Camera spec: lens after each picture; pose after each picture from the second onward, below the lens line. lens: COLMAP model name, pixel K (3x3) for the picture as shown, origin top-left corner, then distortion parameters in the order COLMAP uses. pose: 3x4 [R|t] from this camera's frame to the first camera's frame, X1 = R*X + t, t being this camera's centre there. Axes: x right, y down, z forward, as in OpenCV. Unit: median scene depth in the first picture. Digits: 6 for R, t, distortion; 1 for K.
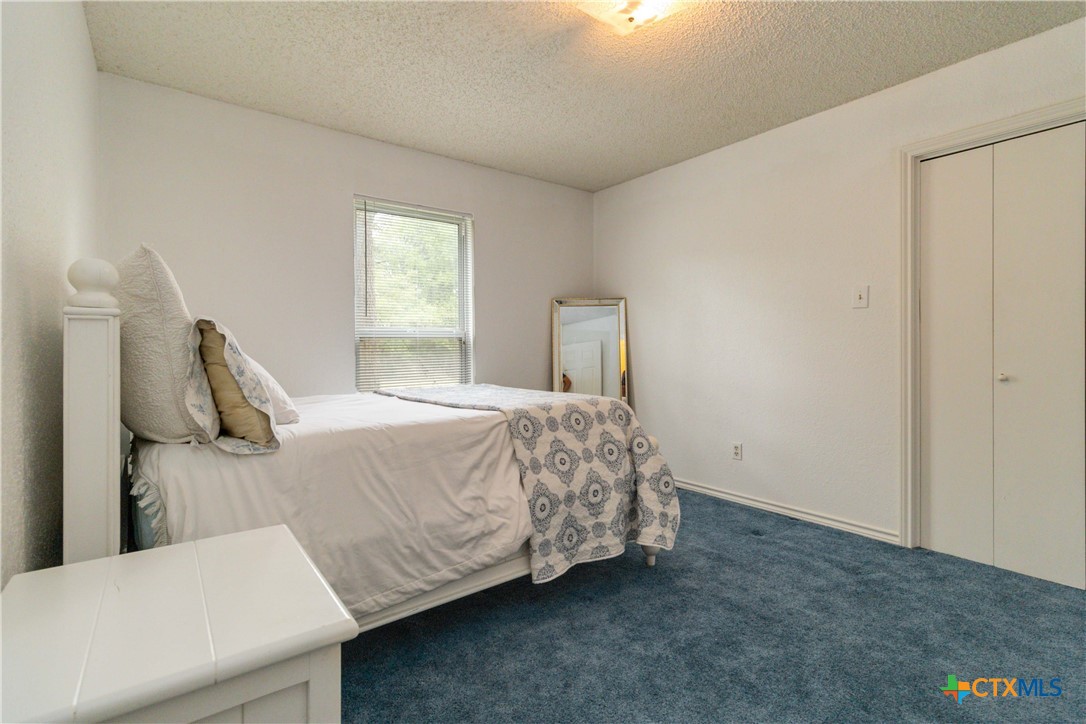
lens RADIAL K [[506.0, 0, 549.1], [0, 506.0, 348.3], [0, 0, 1]] dist [0.001705, 0.000082]
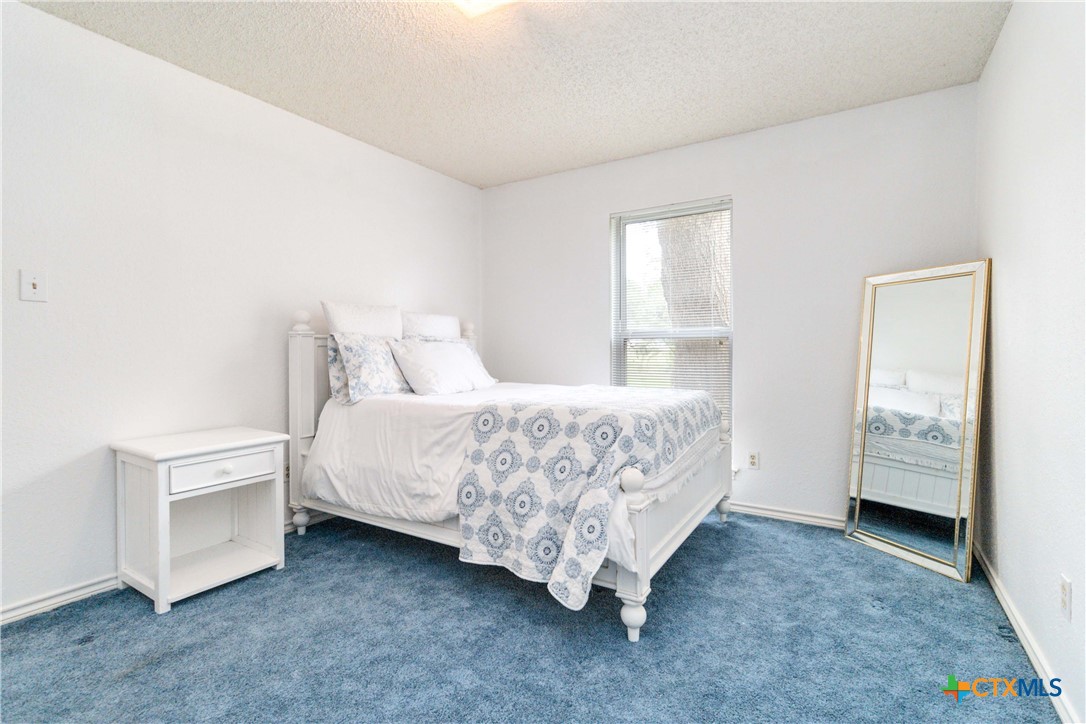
lens RADIAL K [[506.0, 0, 549.1], [0, 506.0, 348.3], [0, 0, 1]] dist [0.001705, 0.000082]
pose [[0.345475, 0.012661, -0.938342, 1.051705], [0.002868, 0.999890, 0.014547, -0.019010], [0.938423, -0.007717, 0.345401, 0.768592]]
